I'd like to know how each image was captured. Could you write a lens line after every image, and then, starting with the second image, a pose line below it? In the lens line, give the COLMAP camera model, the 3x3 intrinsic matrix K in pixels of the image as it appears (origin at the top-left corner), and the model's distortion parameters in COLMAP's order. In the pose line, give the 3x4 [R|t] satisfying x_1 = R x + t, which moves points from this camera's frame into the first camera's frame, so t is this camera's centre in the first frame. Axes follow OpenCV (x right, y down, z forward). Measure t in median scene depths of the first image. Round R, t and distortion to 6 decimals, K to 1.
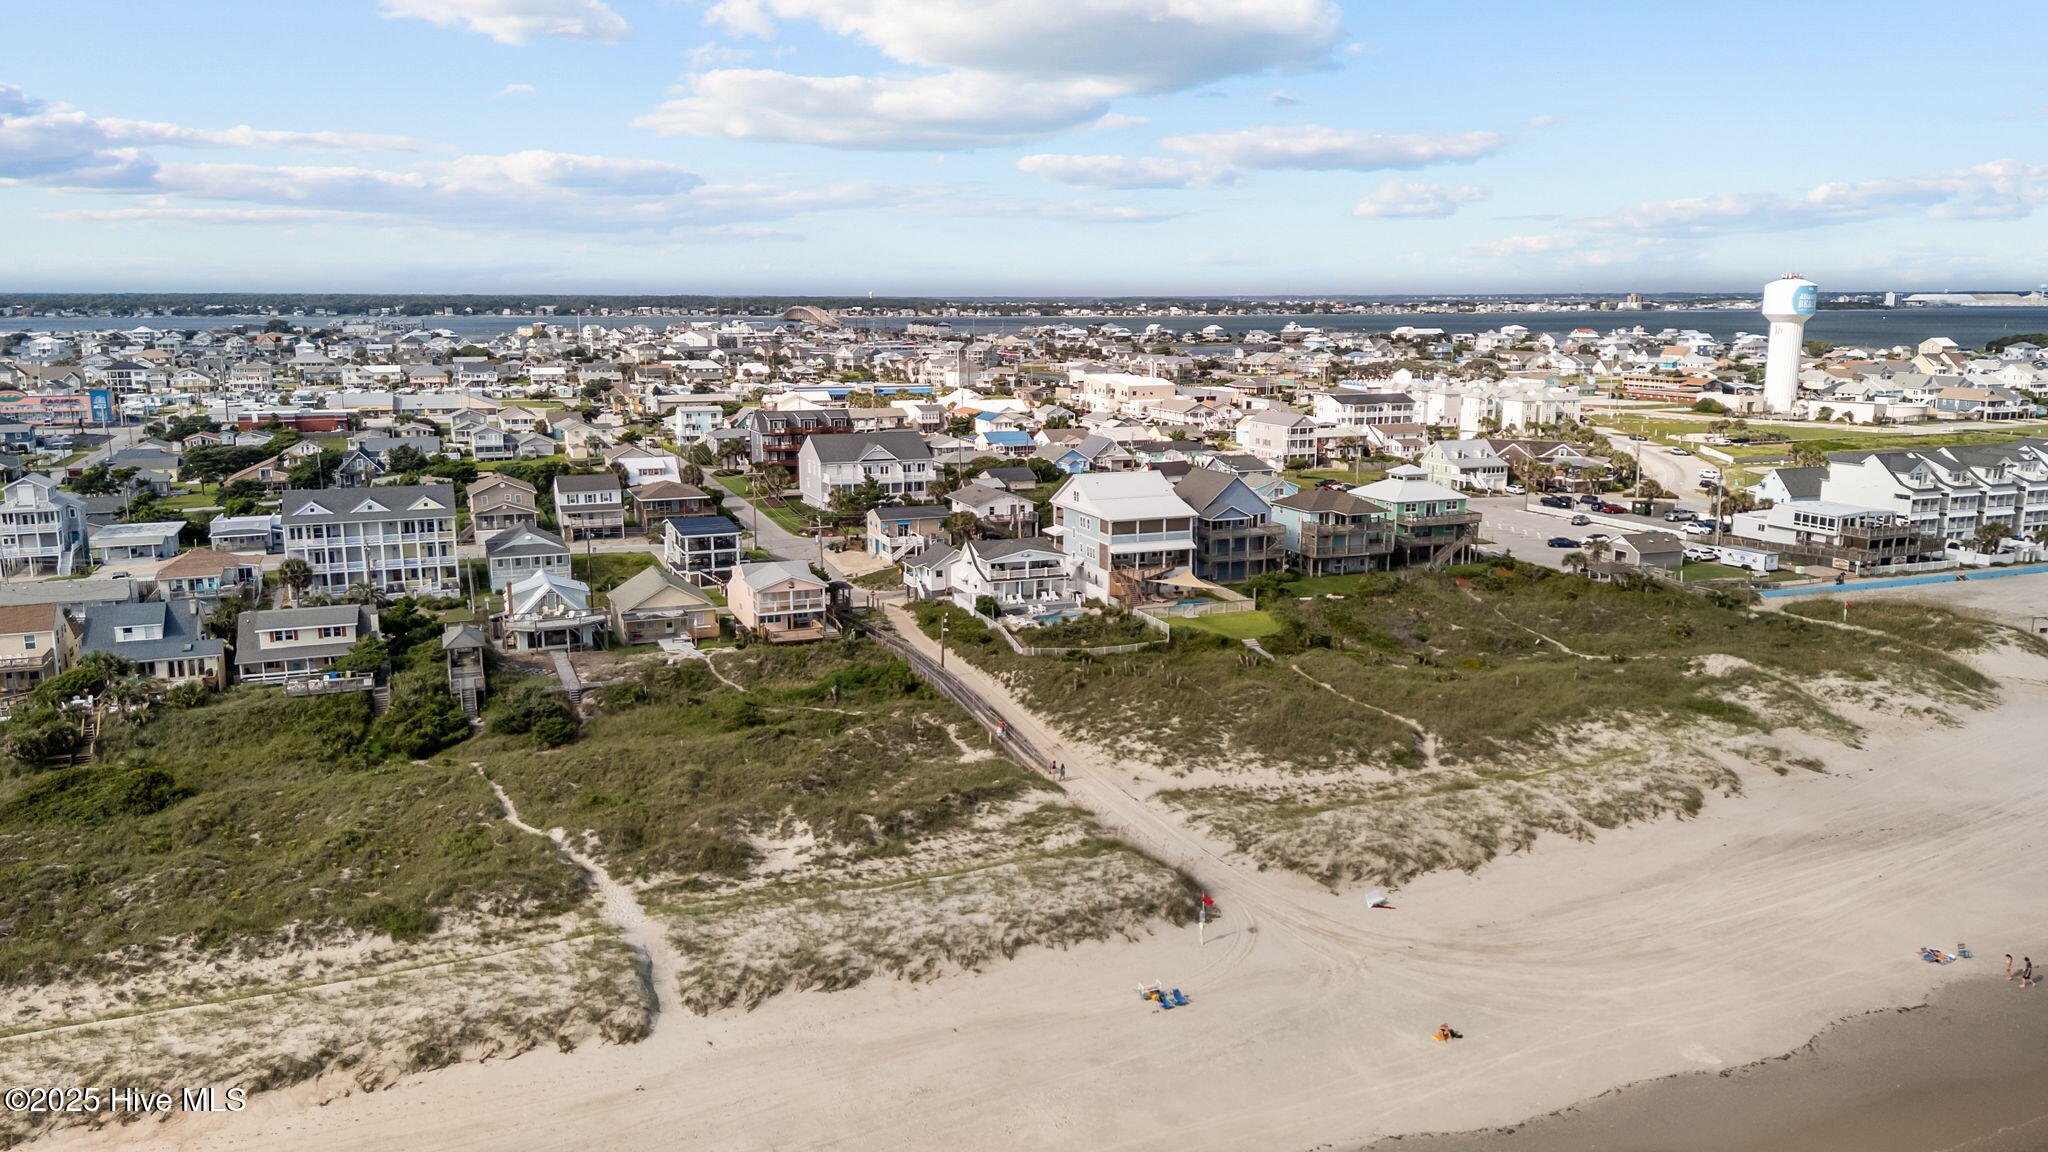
lens RADIAL K [[1499.3, 0, 1024.0], [0, 1499.3, 576.0], [0, 0, 1]] dist [0.075115, -0.091829]
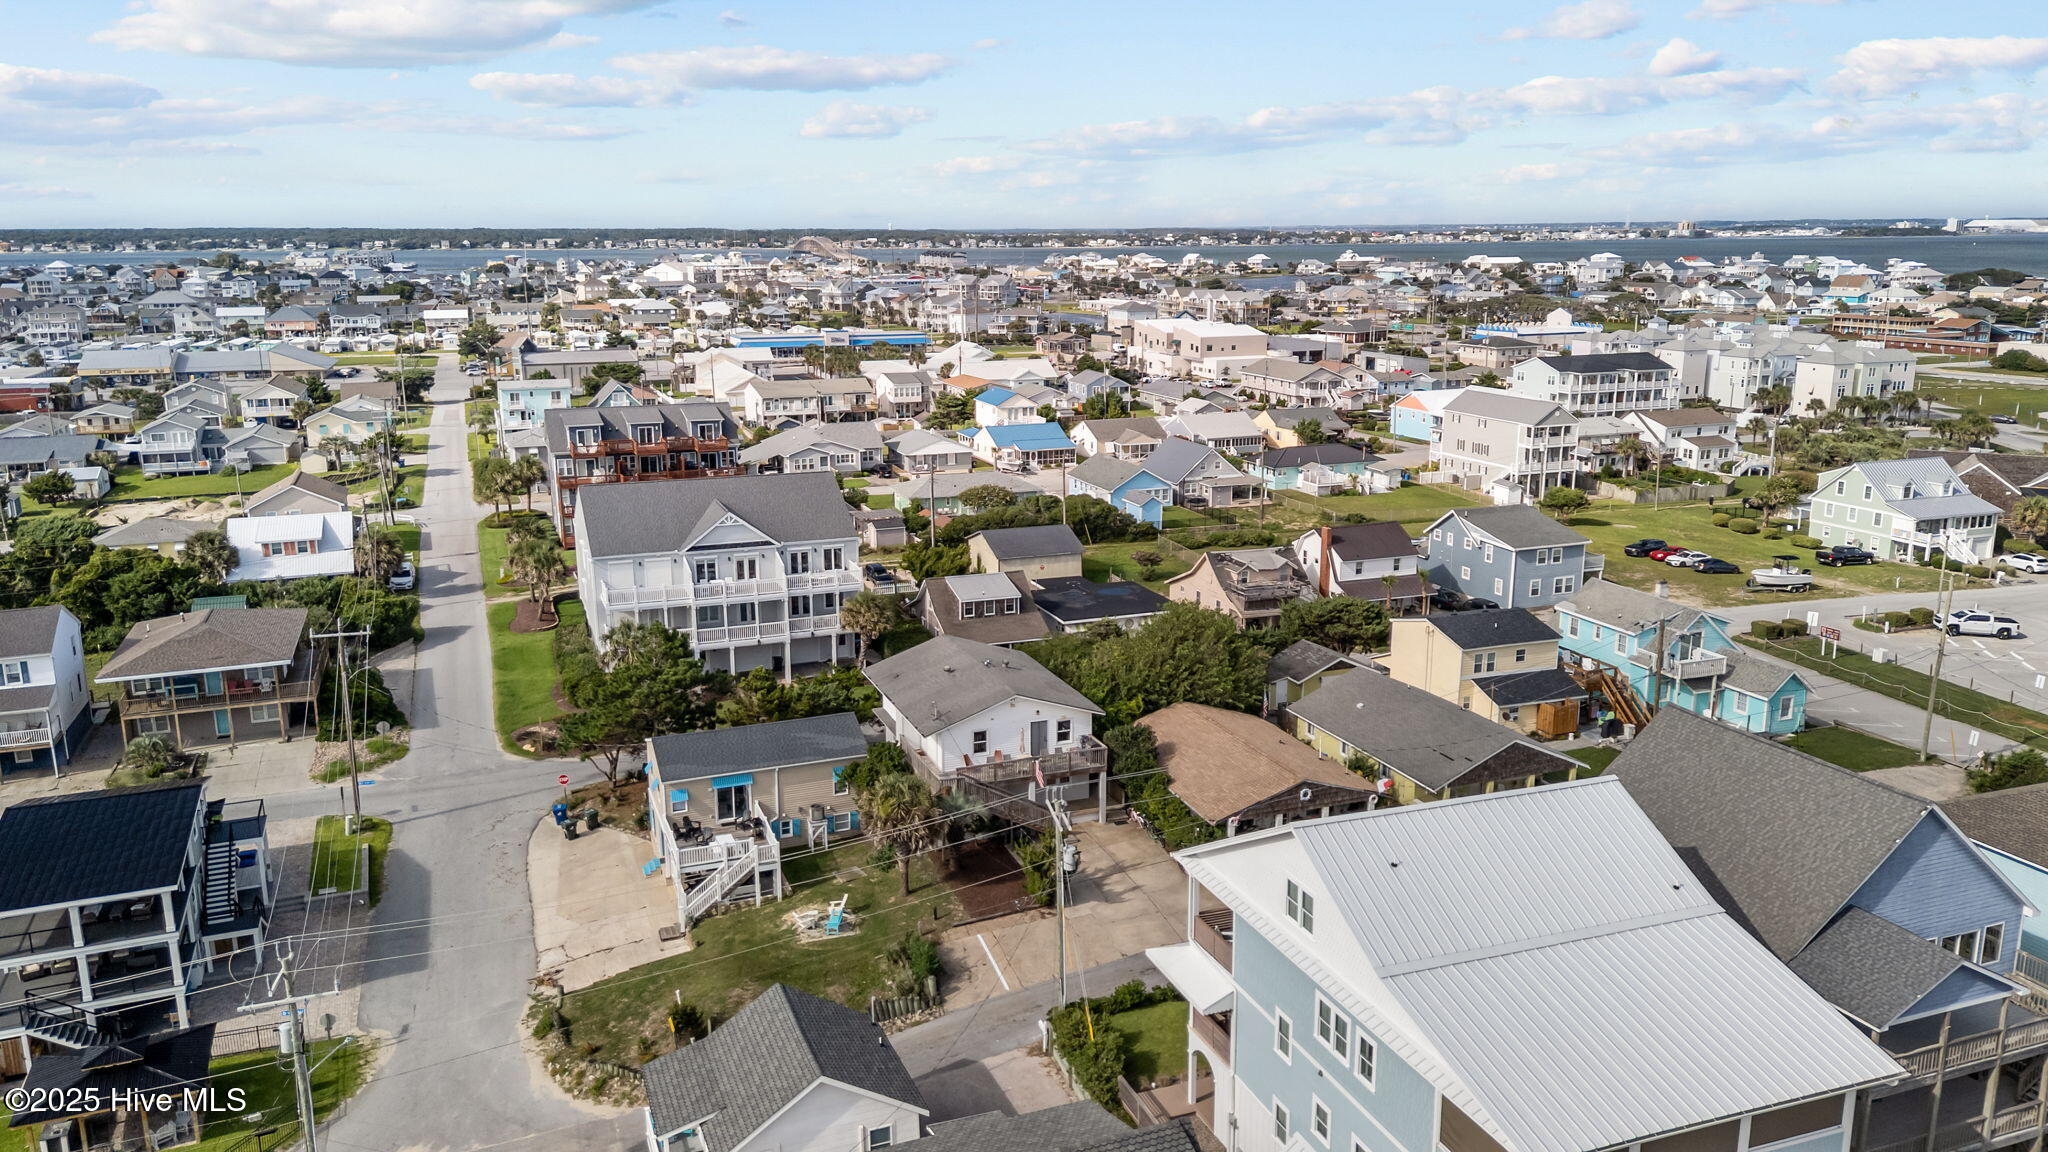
lens RADIAL K [[1499.3, 0, 1024.0], [0, 1499.3, 576.0], [0, 0, 1]] dist [0.075115, -0.091829]
pose [[0.999890, -0.001256, -0.014806, -0.002300], [0.001896, 0.999062, 0.043265, -0.041586], [0.014737, -0.043289, 0.998954, 0.266134]]
